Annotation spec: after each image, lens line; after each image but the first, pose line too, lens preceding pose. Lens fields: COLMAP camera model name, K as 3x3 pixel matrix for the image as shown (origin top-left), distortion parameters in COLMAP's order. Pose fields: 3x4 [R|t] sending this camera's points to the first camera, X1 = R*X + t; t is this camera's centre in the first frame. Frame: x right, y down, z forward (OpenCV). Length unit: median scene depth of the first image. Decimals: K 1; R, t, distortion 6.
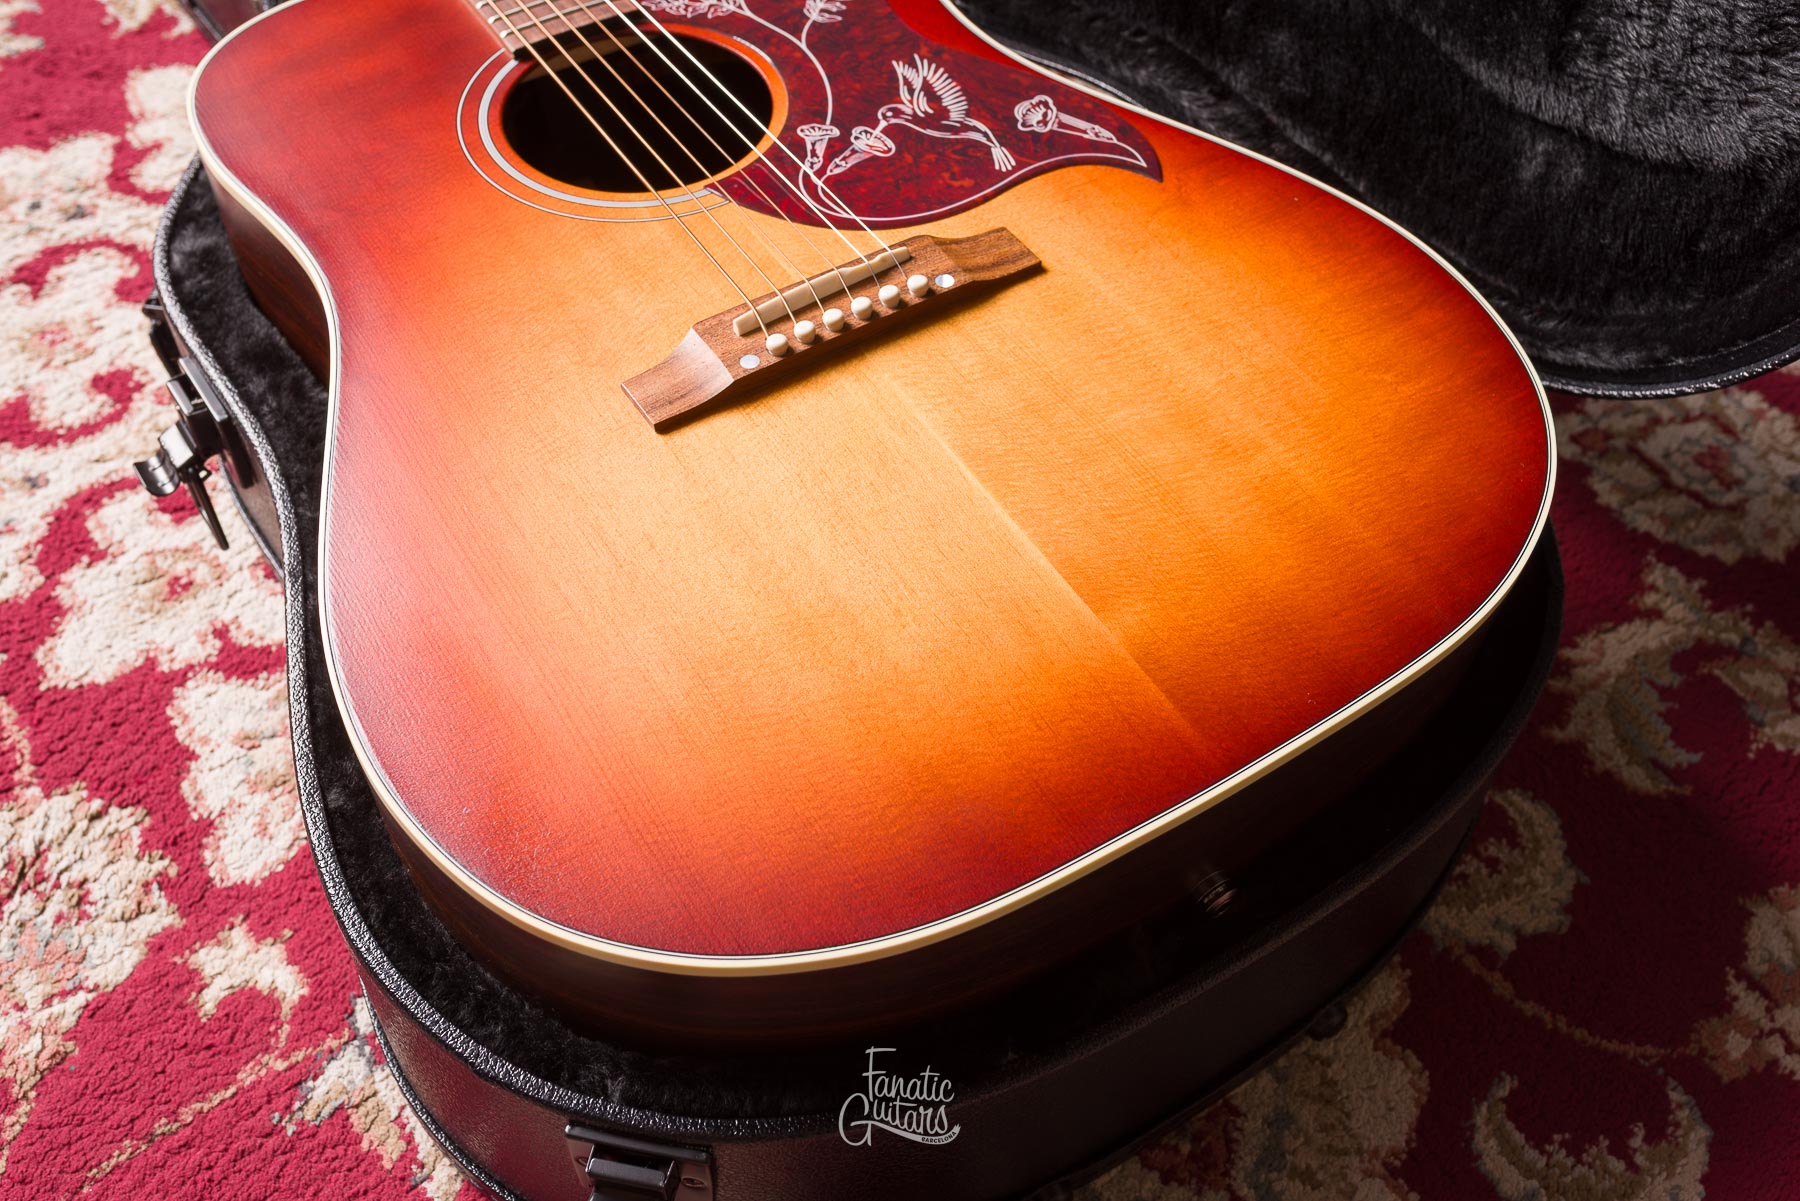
lens RADIAL K [[1752.9, 0, 899.4], [0, 1752.9, 598.5], [0, 0, 1]] dist [0.000655, 0.002570]
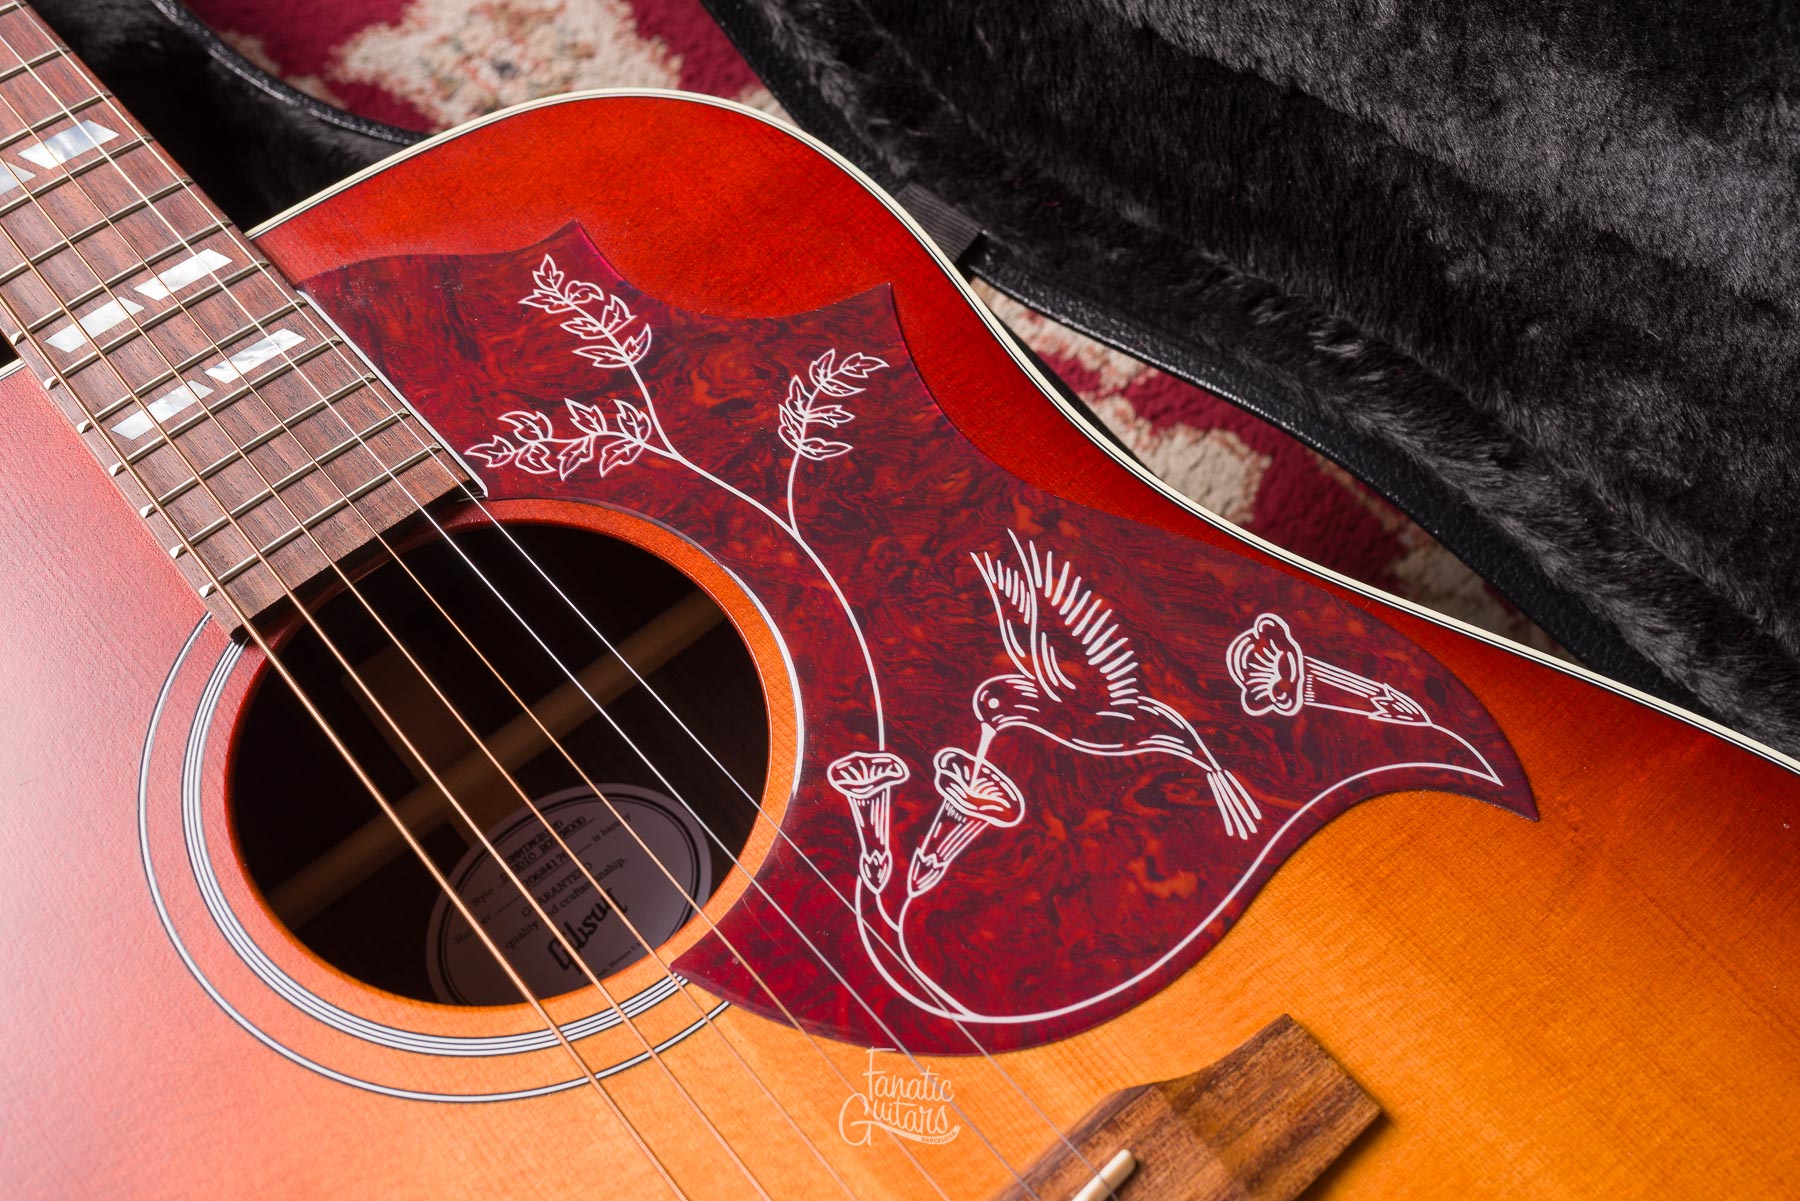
lens RADIAL K [[1783.0, 0, 900.2], [0, 1783.0, 600.8], [0, 0, 1]] dist [0.002474, 0.002632]
pose [[0.988940, -0.118799, 0.088792, -0.070905], [0.101653, 0.978860, 0.177481, -0.373458], [-0.107999, -0.166492, 0.980111, 0.455666]]
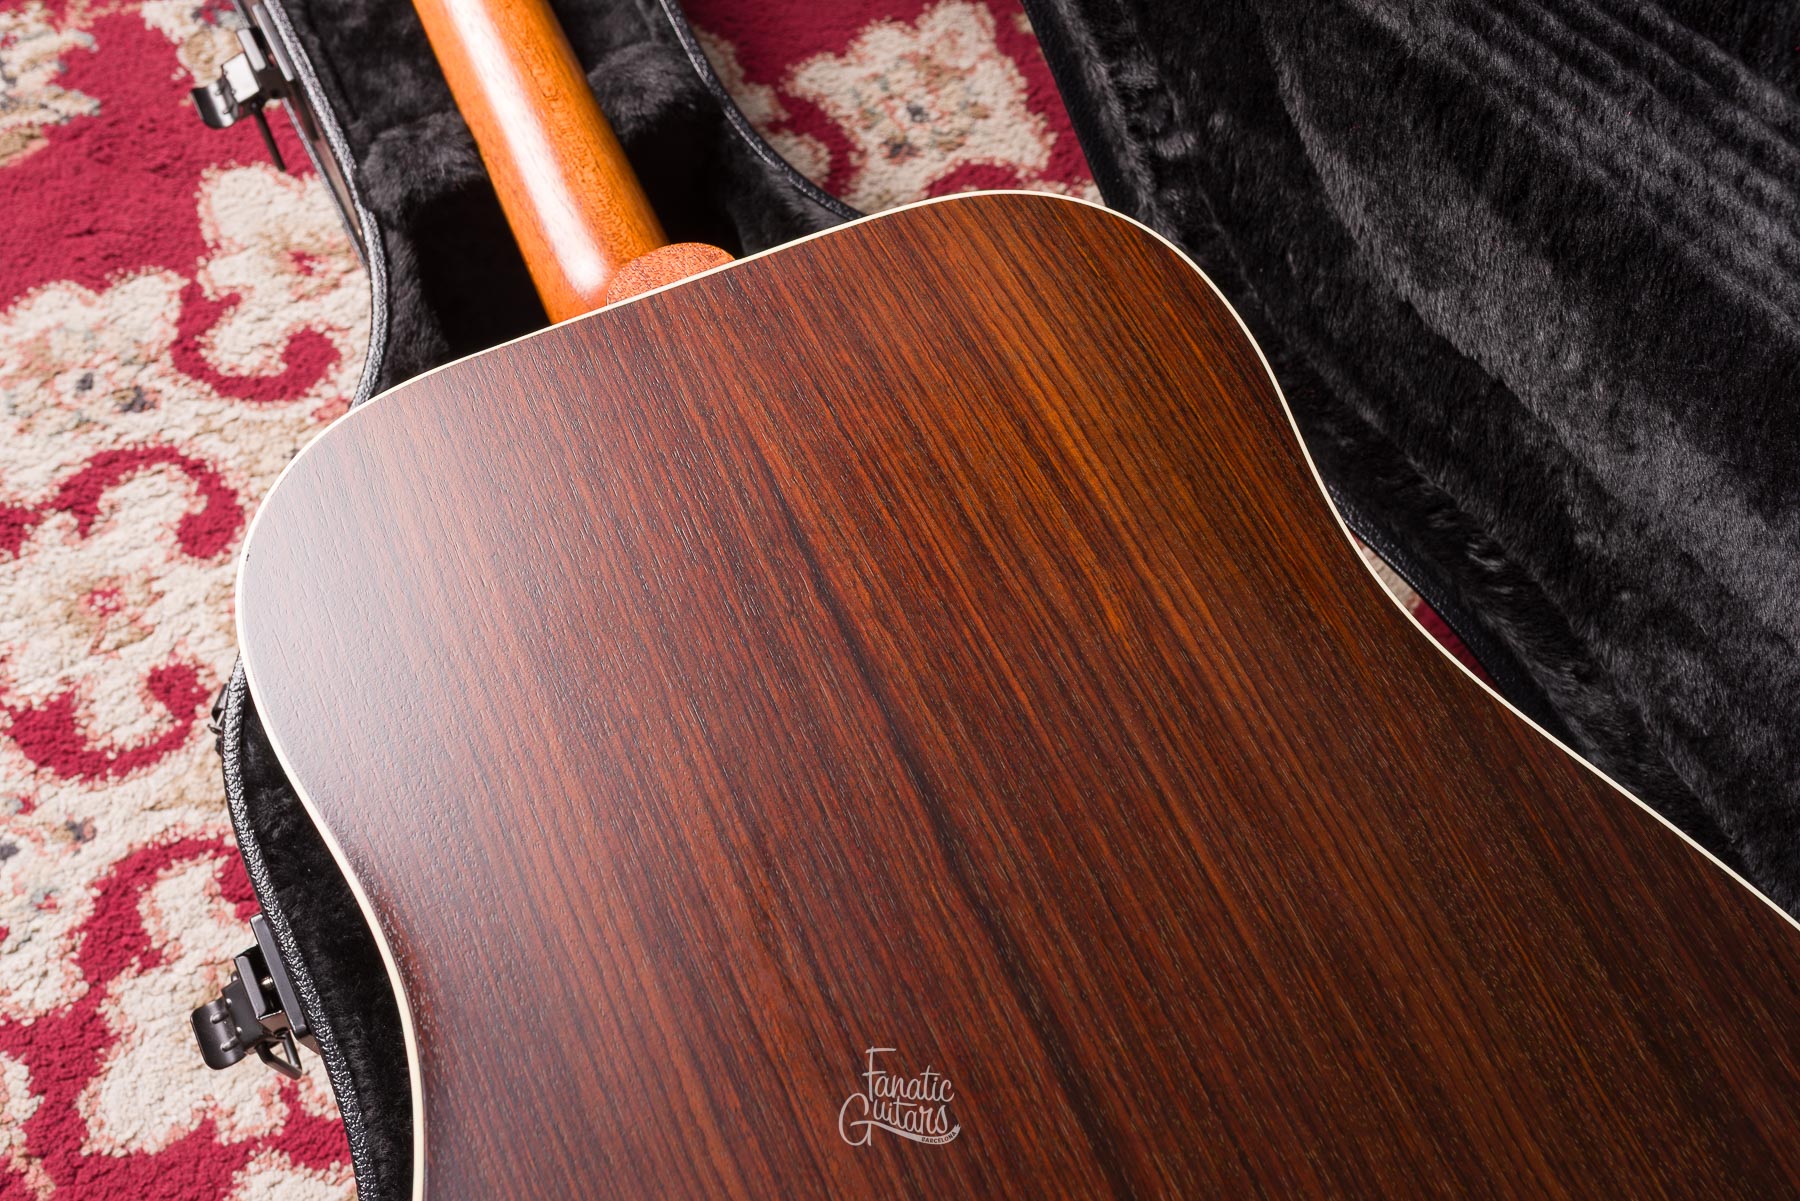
lens RADIAL K [[1758.4, 0, 899.1], [0, 1758.4, 600.3], [0, 0, 1]] dist [0.000617, 0.005387]
pose [[0.991048, 0.132724, -0.014458, -0.113342], [-0.124674, 0.958758, 0.255419, -0.490865], [0.047762, -0.251330, 0.966722, 0.247649]]
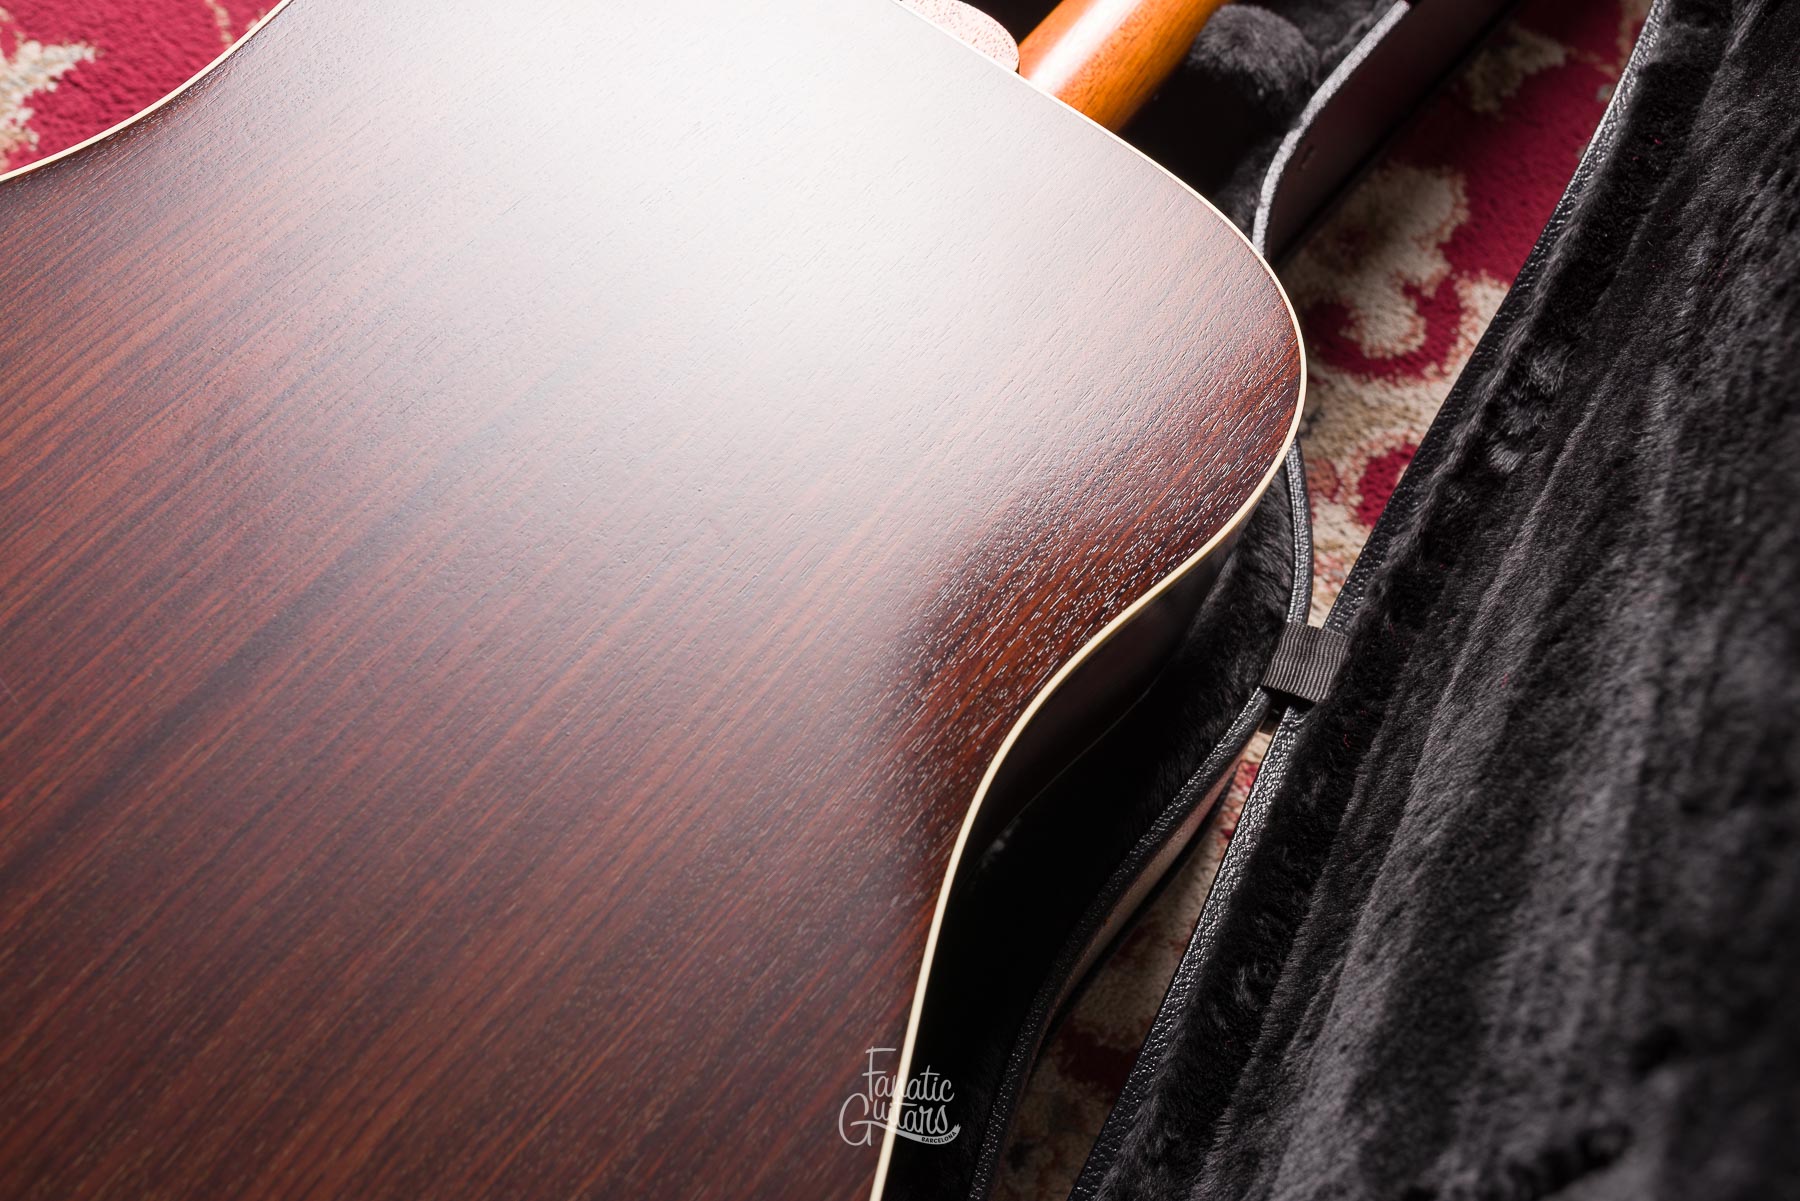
lens RADIAL K [[1762.9, 0, 900.0], [0, 1762.9, 596.3], [0, 0, 1]] dist [0.000319, 0.008657]
pose [[0.351763, 0.835889, -0.421369, 0.247949], [-0.769155, 0.514657, 0.378852, -0.555740], [0.533539, 0.190832, 0.823966, 0.423435]]
